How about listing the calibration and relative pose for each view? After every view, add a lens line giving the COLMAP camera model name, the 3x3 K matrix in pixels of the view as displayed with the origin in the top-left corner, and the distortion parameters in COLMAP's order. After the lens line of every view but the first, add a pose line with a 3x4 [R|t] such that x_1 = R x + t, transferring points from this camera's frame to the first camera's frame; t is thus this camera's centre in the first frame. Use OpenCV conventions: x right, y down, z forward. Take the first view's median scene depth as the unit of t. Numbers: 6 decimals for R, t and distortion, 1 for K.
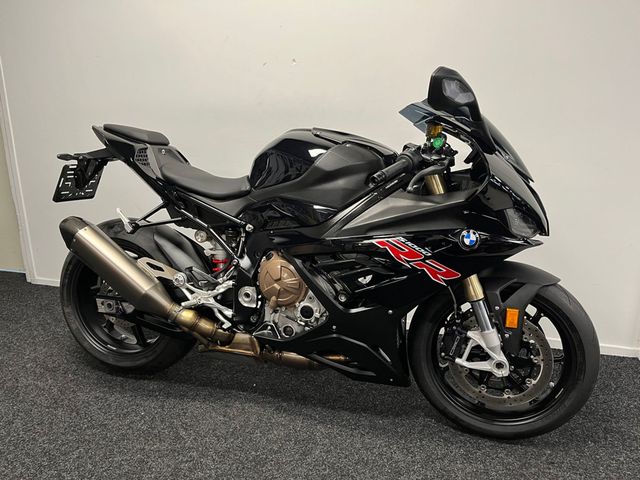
lens RADIAL K [[489.8, 0, 314.5], [0, 489.8, 243.9], [0, 0, 1]] dist [0.081251, -0.111880]
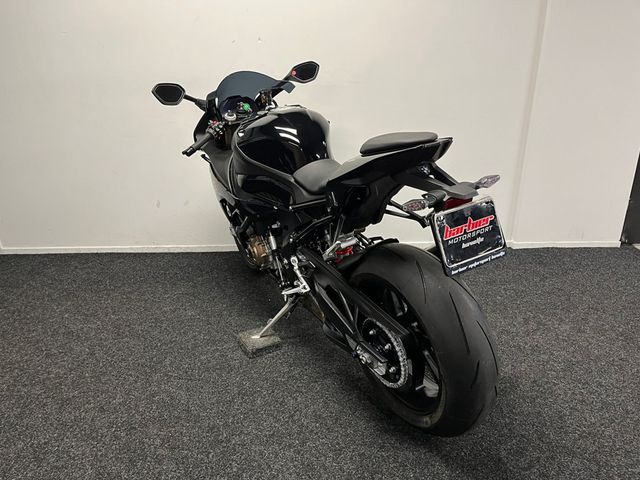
lens RADIAL K [[489.8, 0, 319.0], [0, 489.8, 241.6], [0, 0, 1]] dist [0.081251, -0.111880]
pose [[0.951850, -0.115366, 0.284028, -0.404739], [0.088185, 0.990369, 0.106738, 0.004842], [-0.293606, -0.076551, 0.952856, -0.314505]]
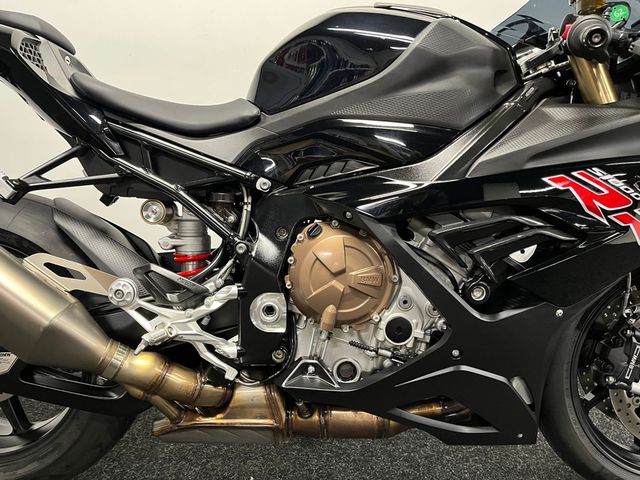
lens RADIAL K [[489.8, 0, 318.4], [0, 489.8, 243.4], [0, 0, 1]] dist [0.081251, -0.111880]
pose [[0.957569, -0.041306, 0.285230, -0.231052], [0.065011, 0.995127, -0.074140, 0.075203], [-0.280777, 0.089537, 0.955587, 0.475983]]
